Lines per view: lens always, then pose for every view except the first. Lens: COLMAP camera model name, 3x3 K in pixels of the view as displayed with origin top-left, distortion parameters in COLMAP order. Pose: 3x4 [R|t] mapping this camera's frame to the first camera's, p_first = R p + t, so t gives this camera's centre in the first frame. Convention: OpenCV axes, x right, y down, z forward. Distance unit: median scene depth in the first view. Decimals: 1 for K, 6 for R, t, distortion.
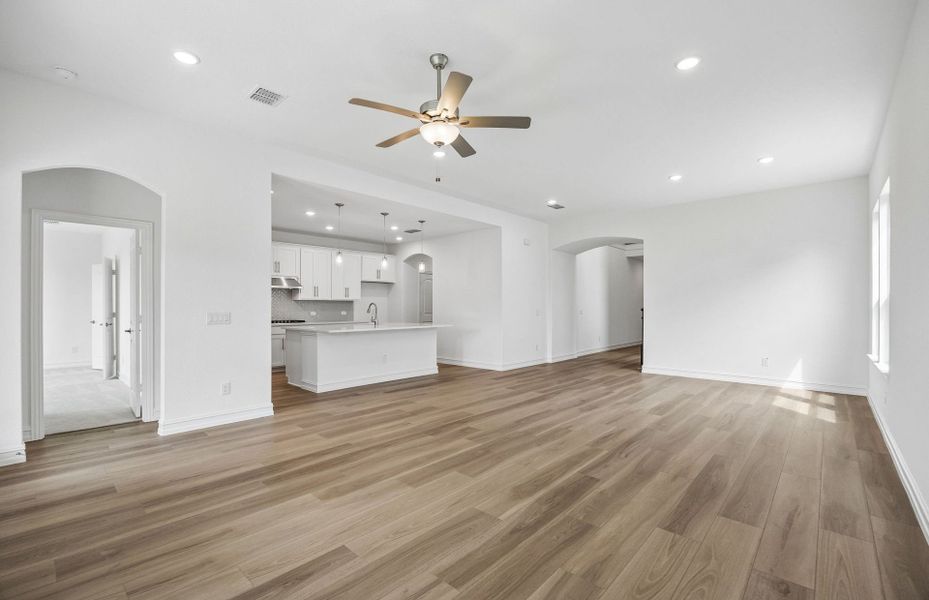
lens RADIAL K [[402.4, 0, 460.8], [0, 402.4, 301.1], [0, 0, 1]] dist [-0.008951, 0.000056]
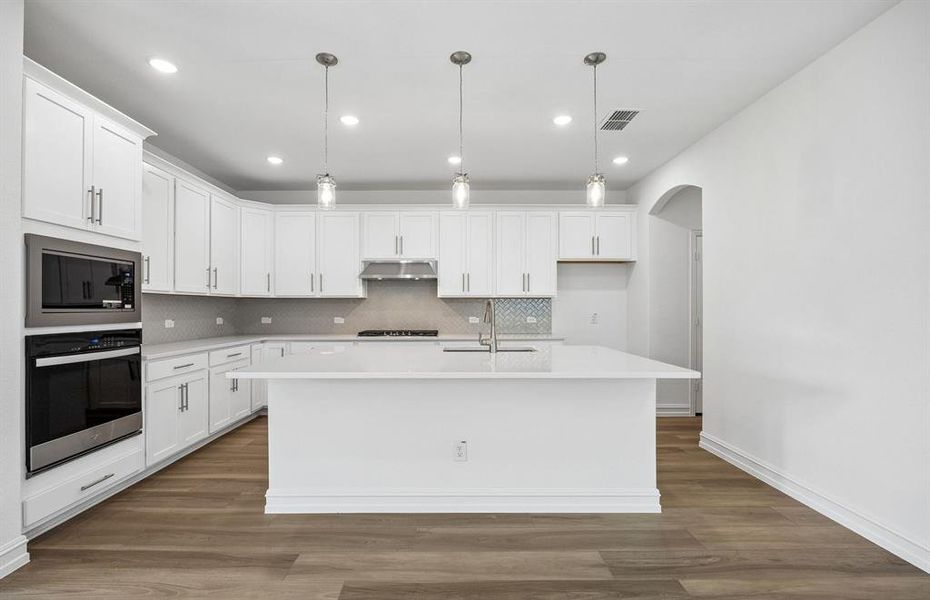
lens RADIAL K [[413.2, 0, 456.2], [0, 413.2, 306.6], [0, 0, 1]] dist [-0.010958, -0.000010]
pose [[0.680762, -0.002847, -0.732499, 0.091705], [0.010565, 0.999927, 0.005932, 0.009652], [0.732428, -0.011778, 0.680742, 0.790961]]
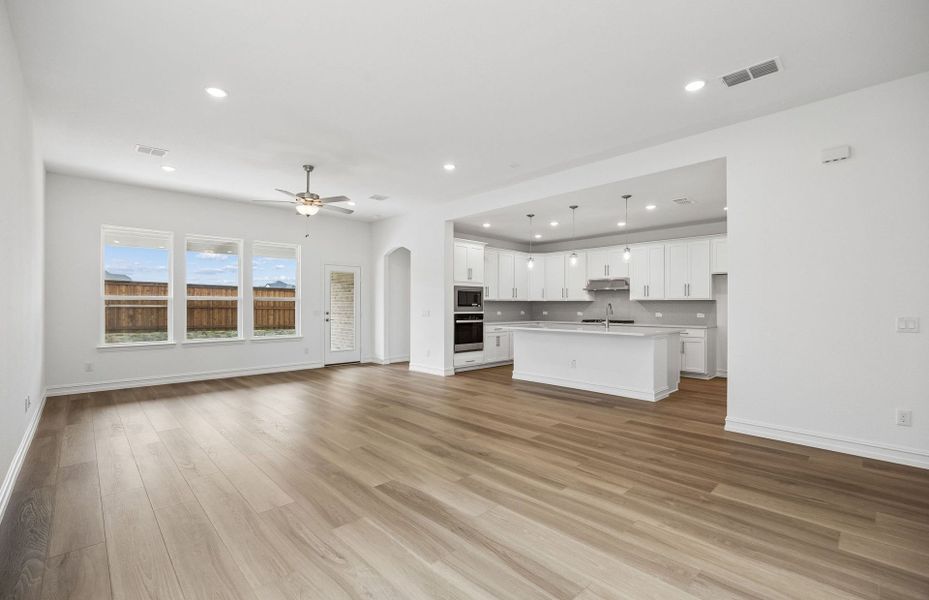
lens RADIAL K [[402.4, 0, 465.7], [0, 402.4, 306.0], [0, 0, 1]] dist [-0.008951, 0.000056]
pose [[-0.051507, -0.001231, -0.998672, 0.802699], [0.010664, 0.999942, -0.001783, 0.011037], [0.998616, -0.010741, -0.051491, 0.855792]]
